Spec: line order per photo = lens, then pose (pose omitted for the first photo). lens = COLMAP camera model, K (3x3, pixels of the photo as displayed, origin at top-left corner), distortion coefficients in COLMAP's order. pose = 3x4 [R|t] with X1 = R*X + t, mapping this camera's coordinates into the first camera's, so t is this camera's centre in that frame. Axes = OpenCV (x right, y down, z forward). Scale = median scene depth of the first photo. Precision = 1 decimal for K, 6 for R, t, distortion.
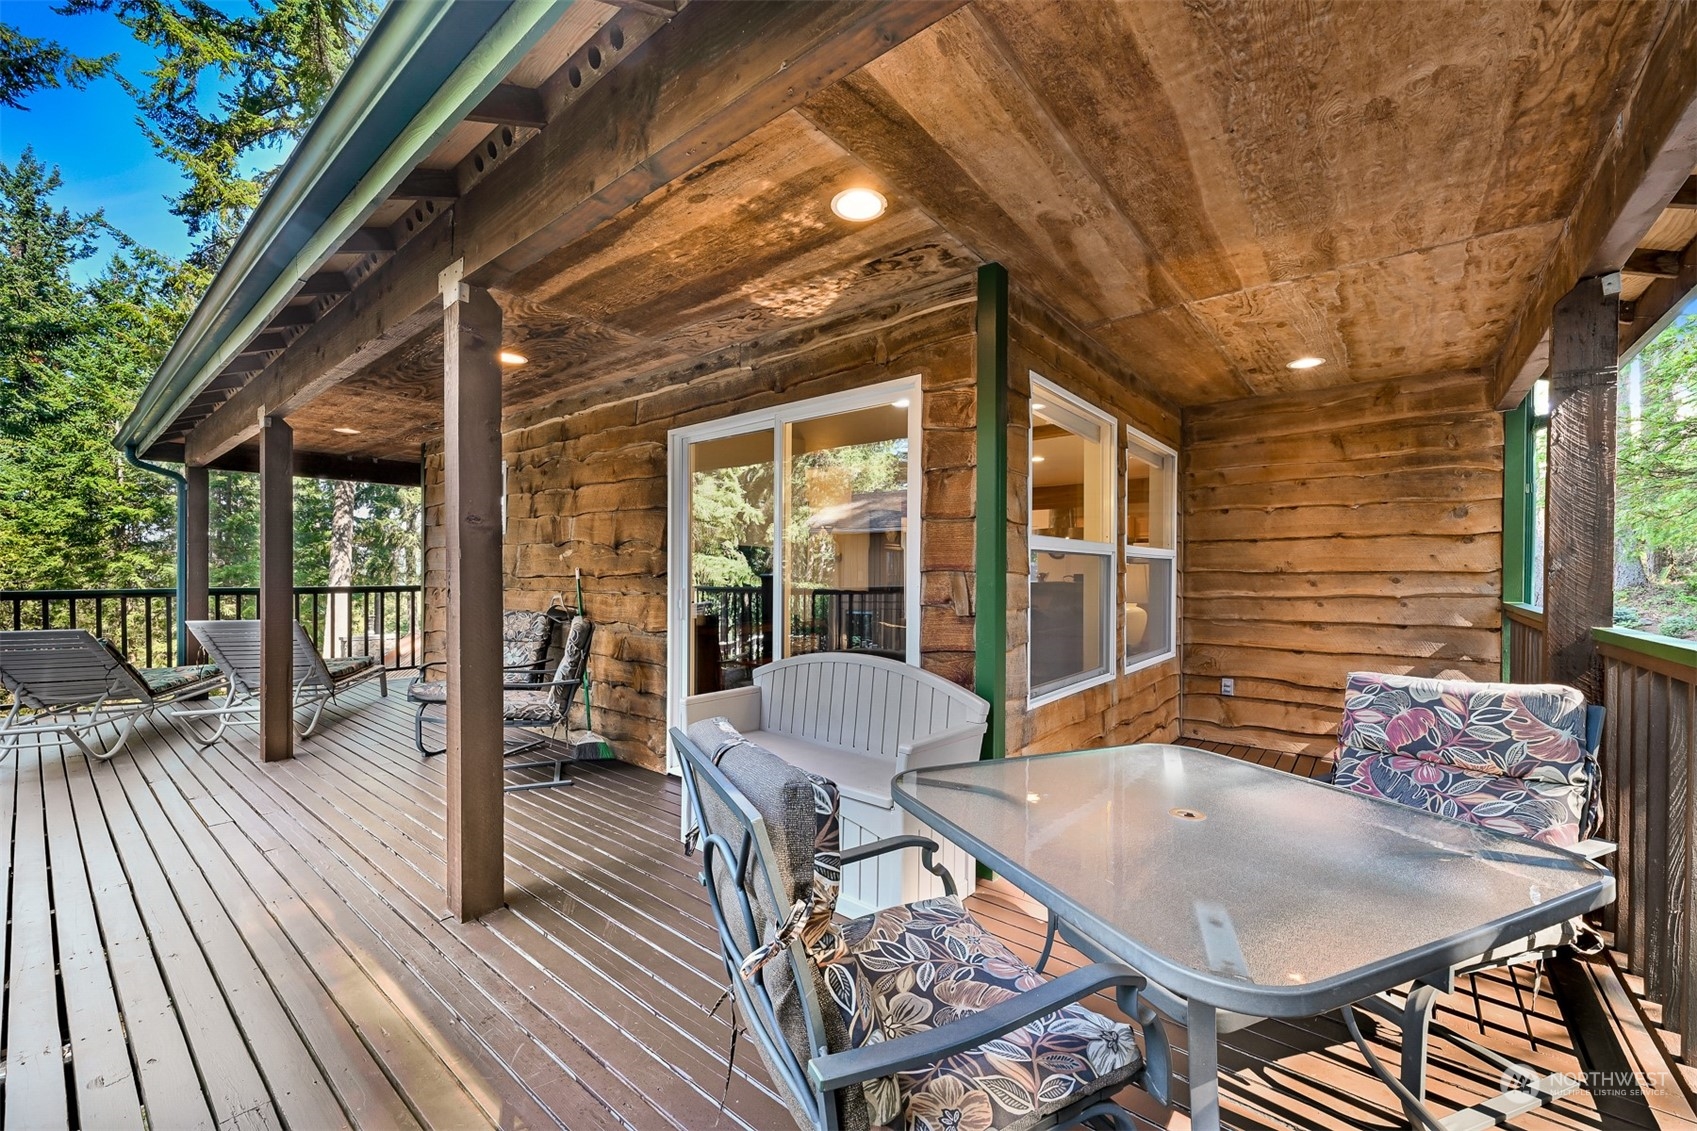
lens RADIAL K [[677.7, 0, 844.1], [0, 677.7, 573.6], [0, 0, 1]] dist [-0.000025, -0.000114]
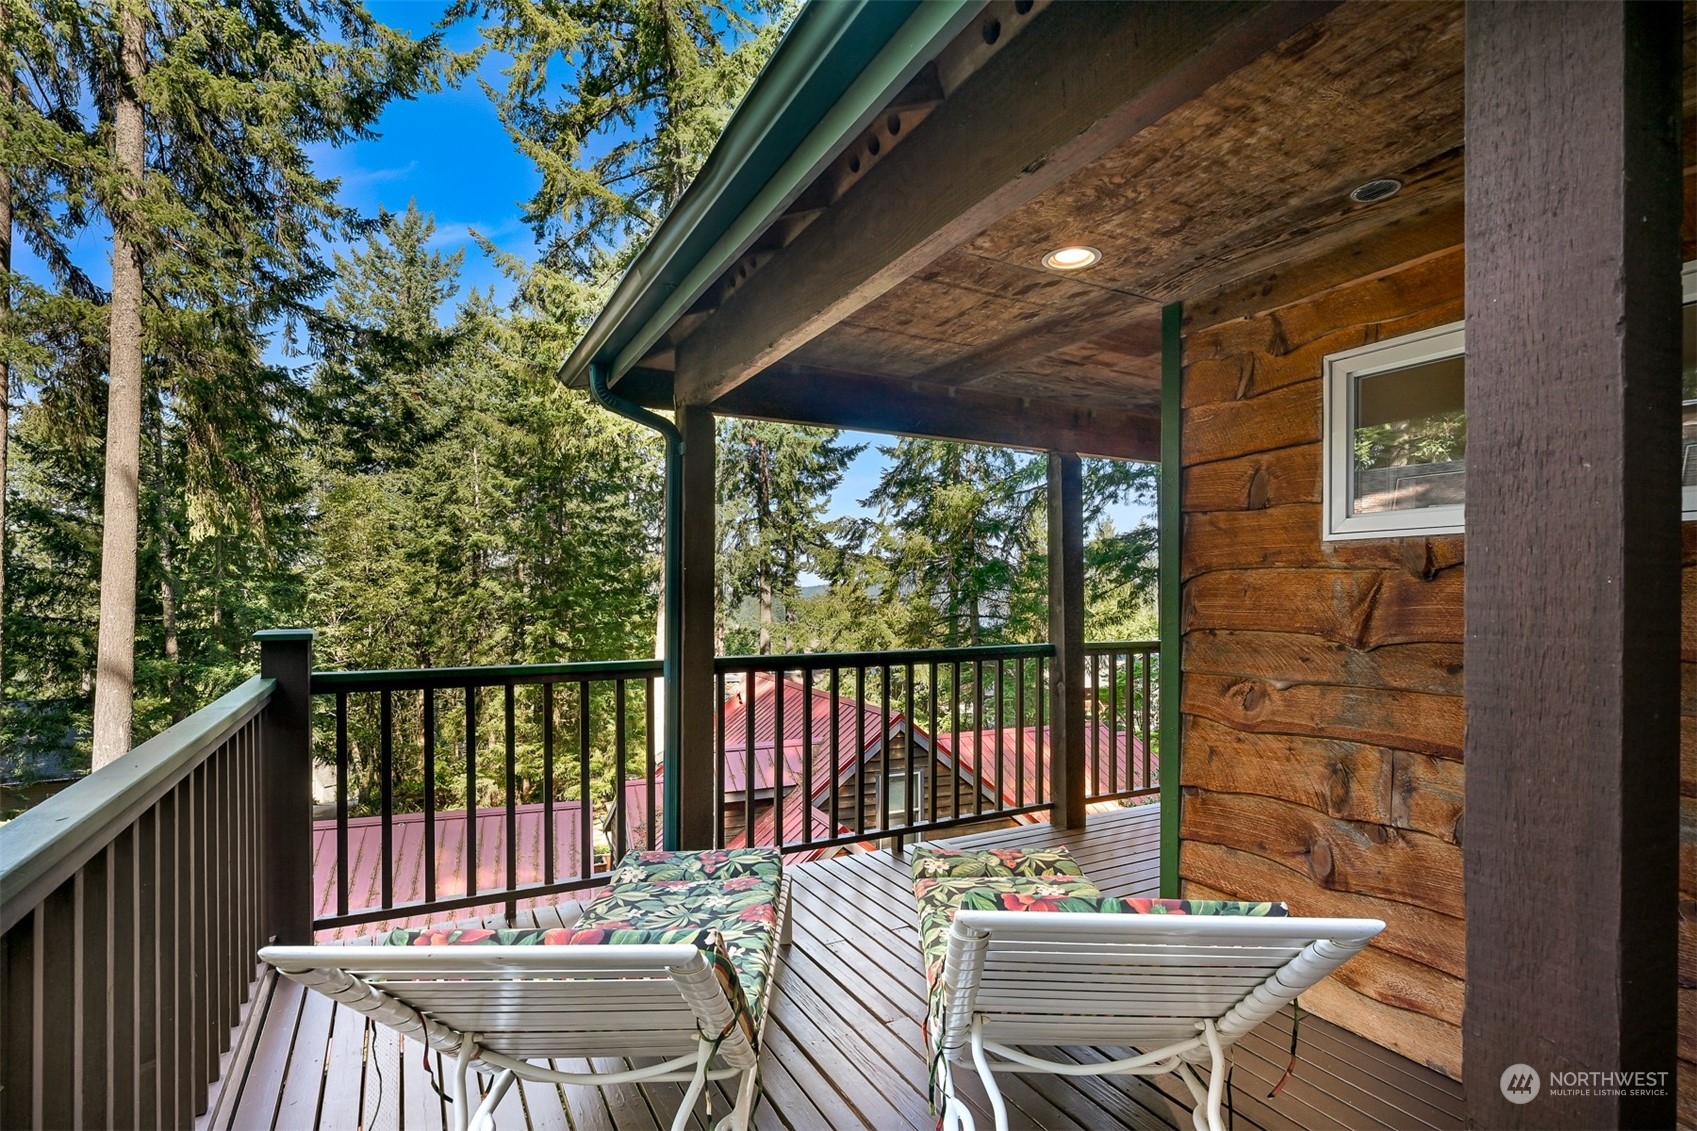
lens RADIAL K [[833.1, 0, 848.5], [0, 833.1, 565.5], [0, 0, 1]] dist [0.000543, 0.000263]
pose [[0.924338, -0.025193, -0.380743, -0.102585], [0.013351, 0.999342, -0.033712, -0.001941], [0.381342, 0.026078, 0.924066, 0.079308]]
